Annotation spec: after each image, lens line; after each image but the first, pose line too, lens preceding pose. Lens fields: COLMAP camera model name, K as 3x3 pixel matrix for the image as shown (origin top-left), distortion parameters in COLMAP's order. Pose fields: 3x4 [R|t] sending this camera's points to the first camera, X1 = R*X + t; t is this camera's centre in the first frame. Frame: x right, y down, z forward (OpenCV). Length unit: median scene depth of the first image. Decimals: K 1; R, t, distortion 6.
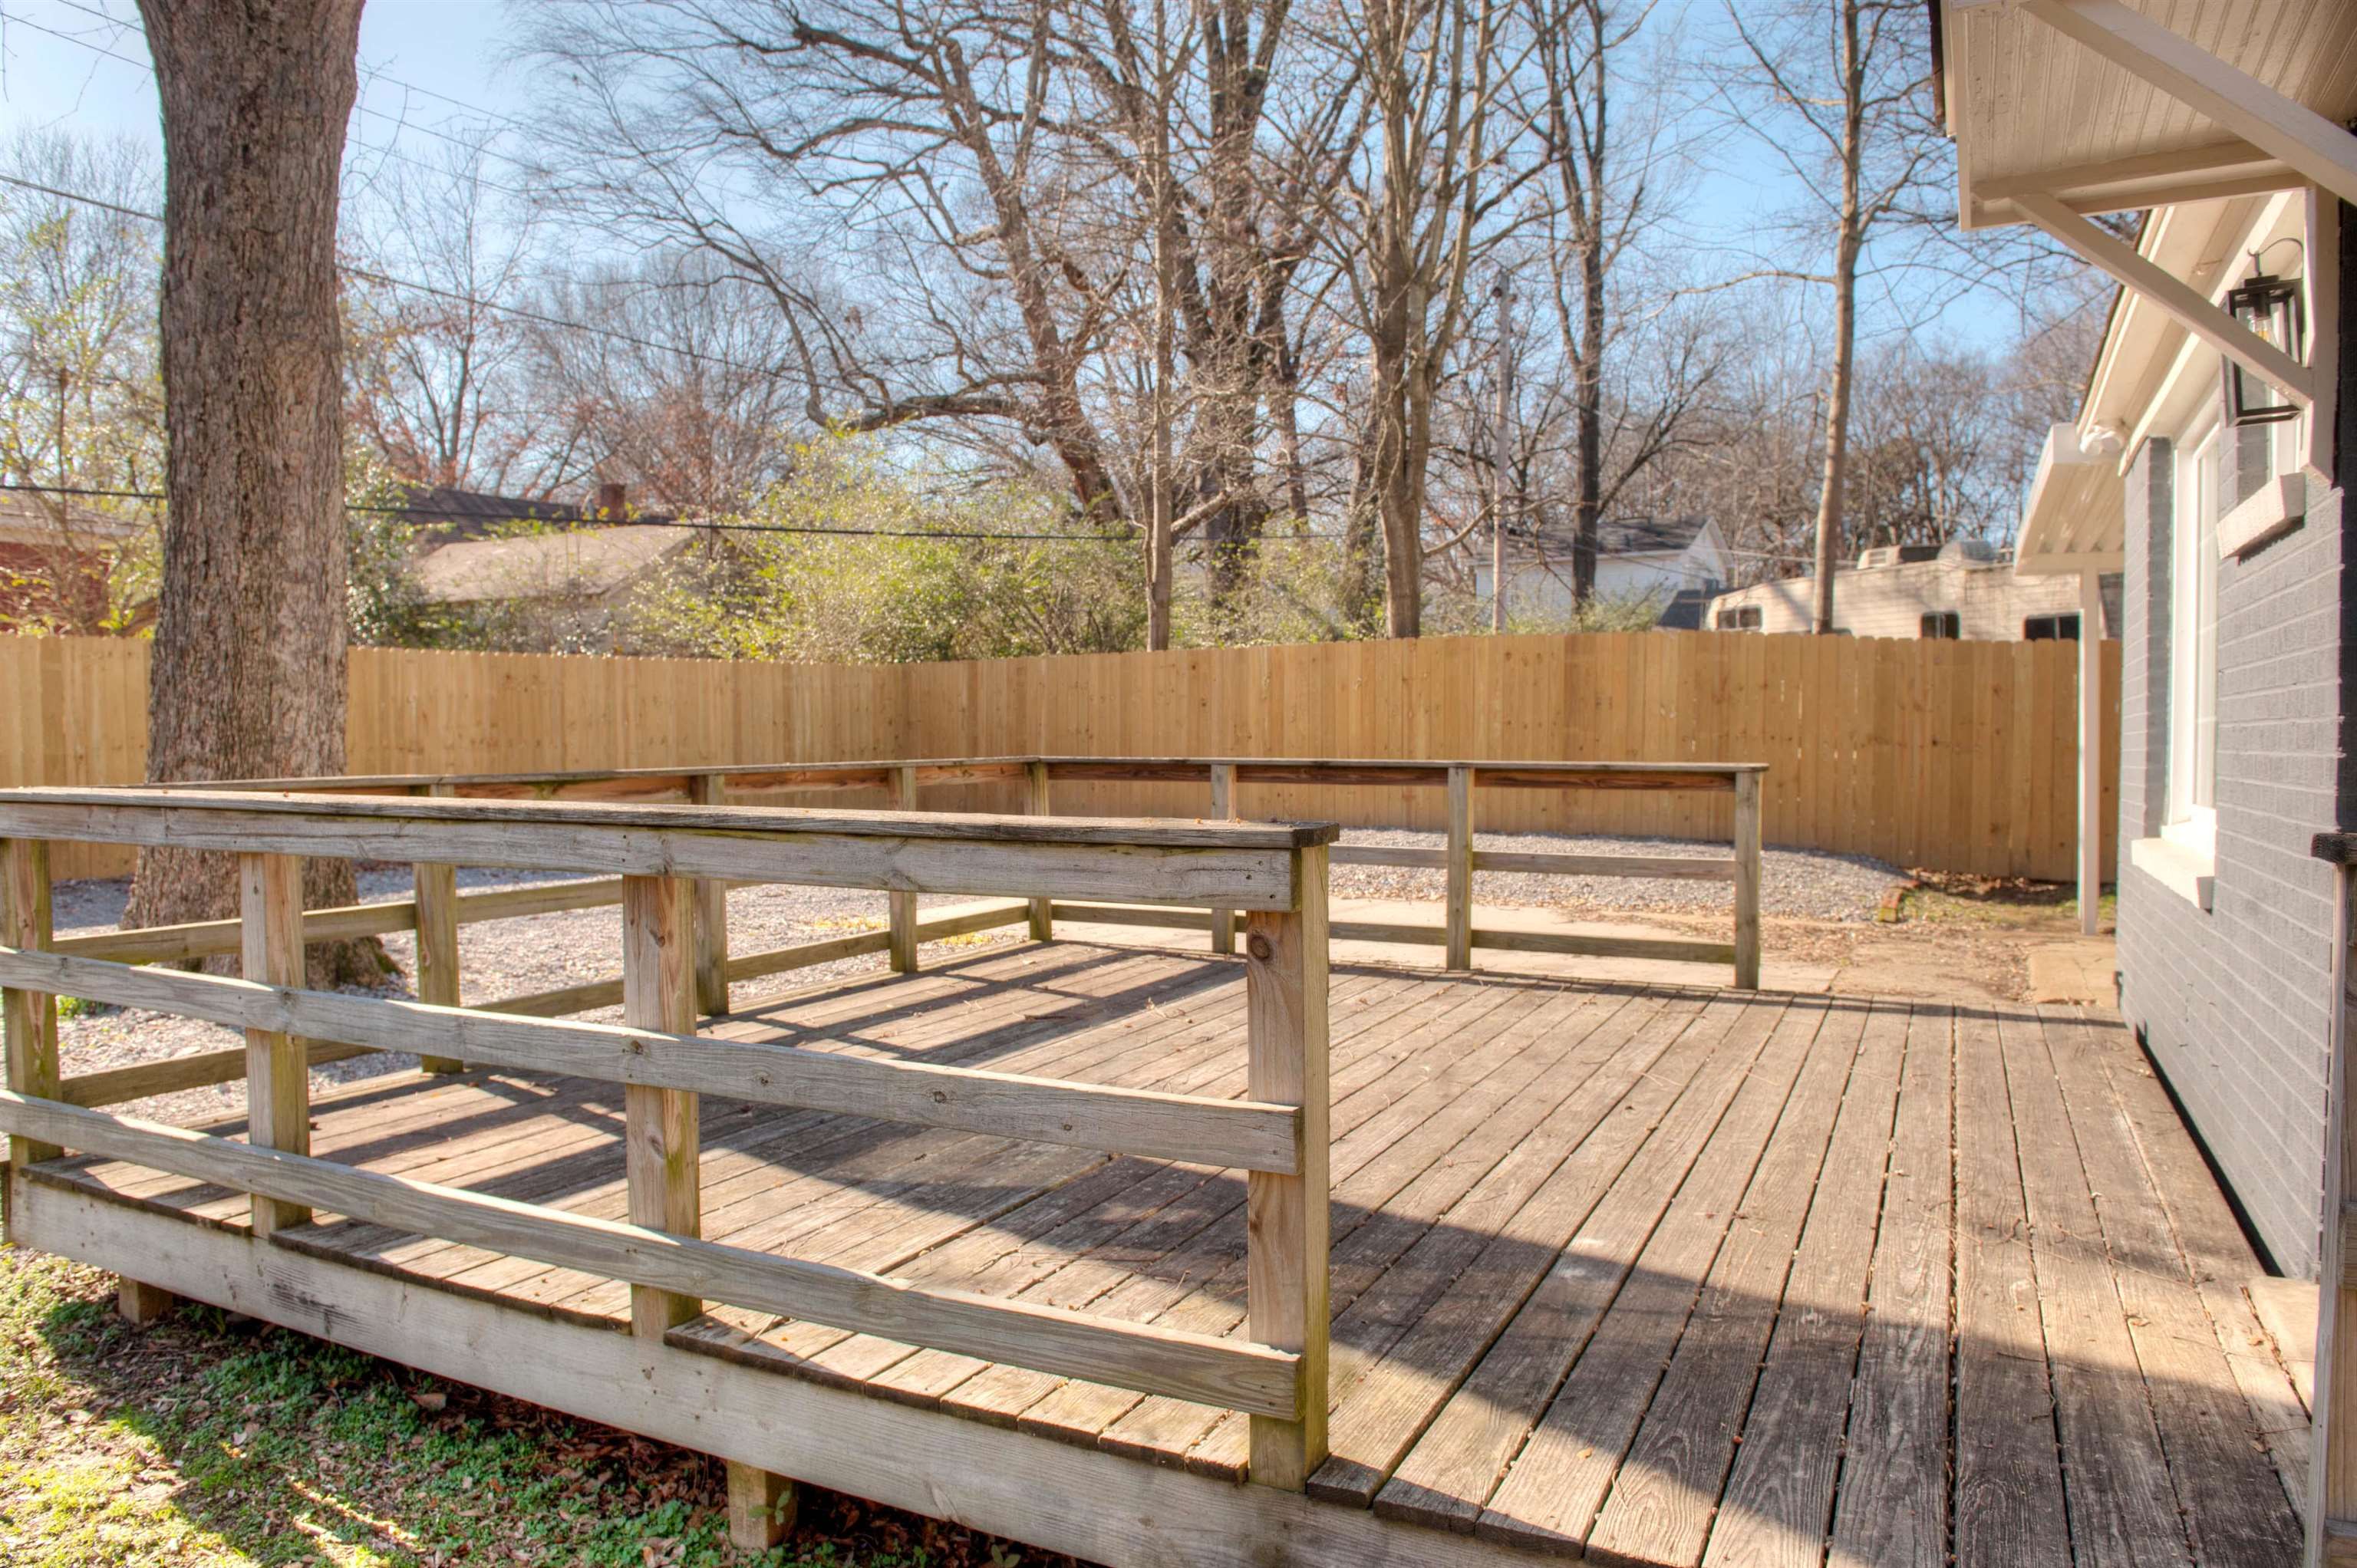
lens RADIAL K [[1599.0, 0, 1175.5], [0, 1599.0, 782.1], [0, 0, 1]] dist [-0.037165, -0.008851]
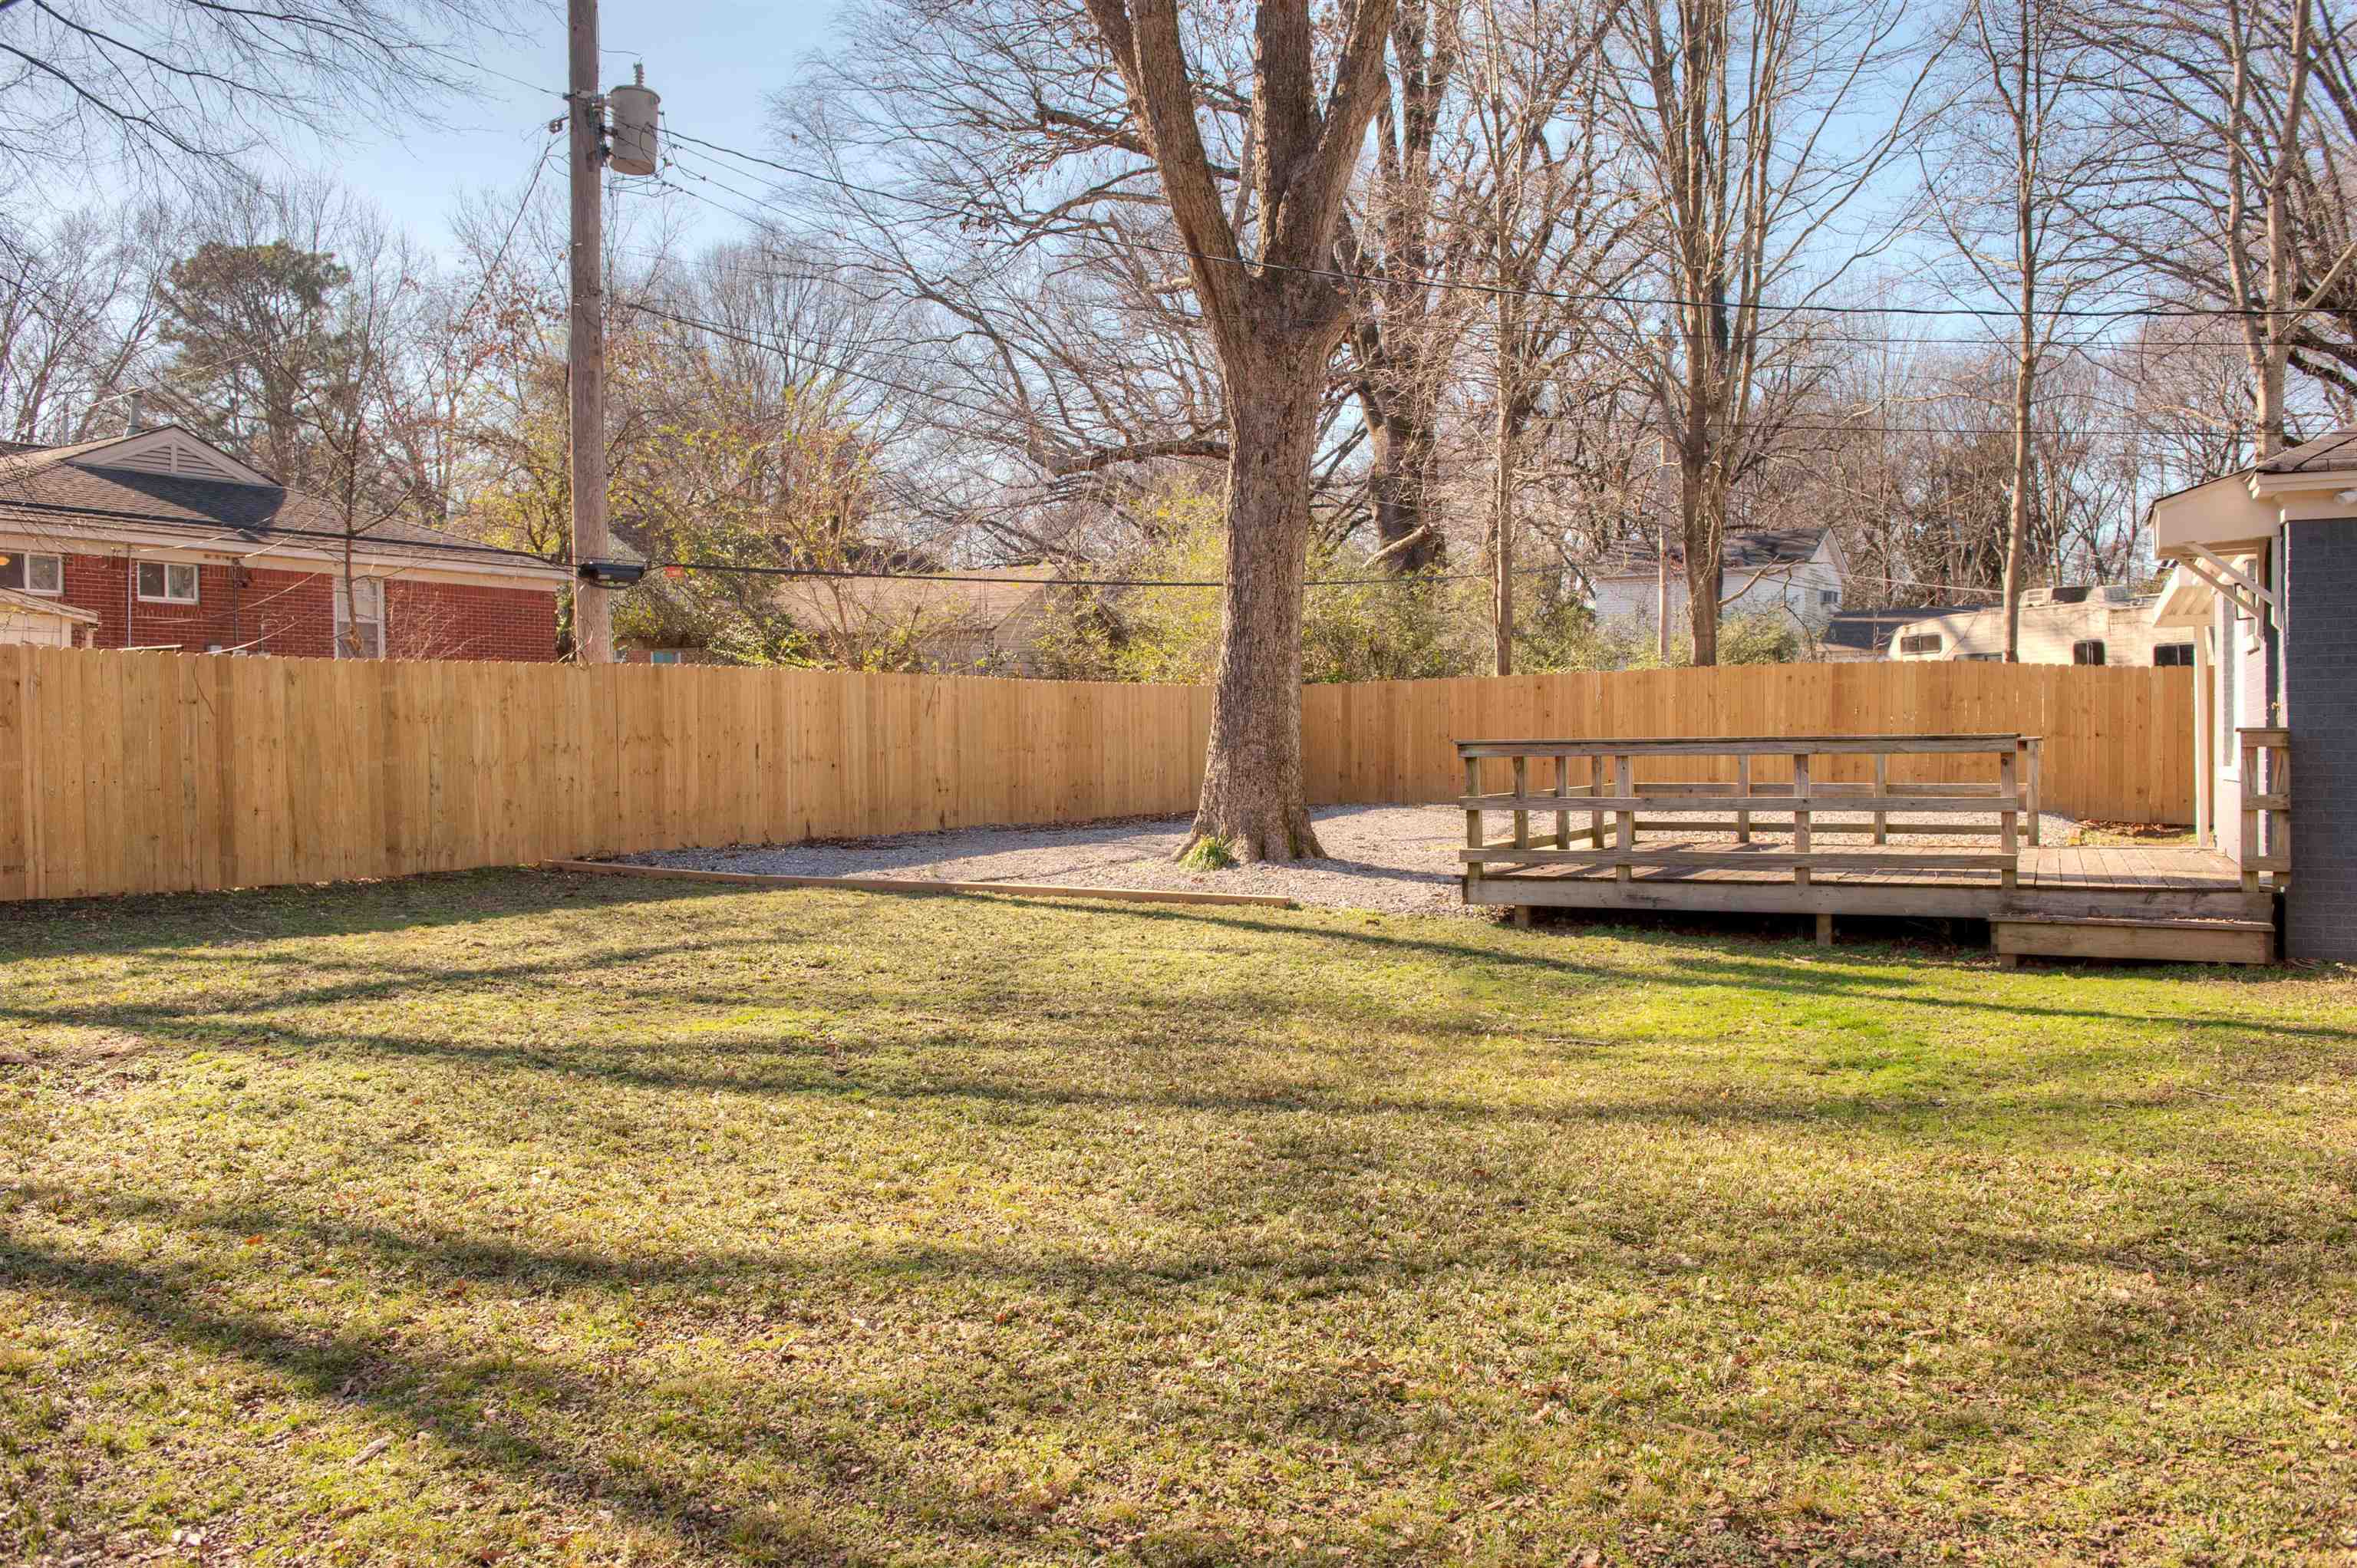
lens RADIAL K [[1886.8, 0, 1176.4], [0, 1886.8, 774.2], [0, 0, 1]] dist [-0.028381, 0.003465]
pose [[0.999816, -0.006213, 0.018159, -0.451318], [0.006601, 0.999750, -0.021377, 0.045019], [-0.018022, 0.021493, 0.999607, -0.802622]]
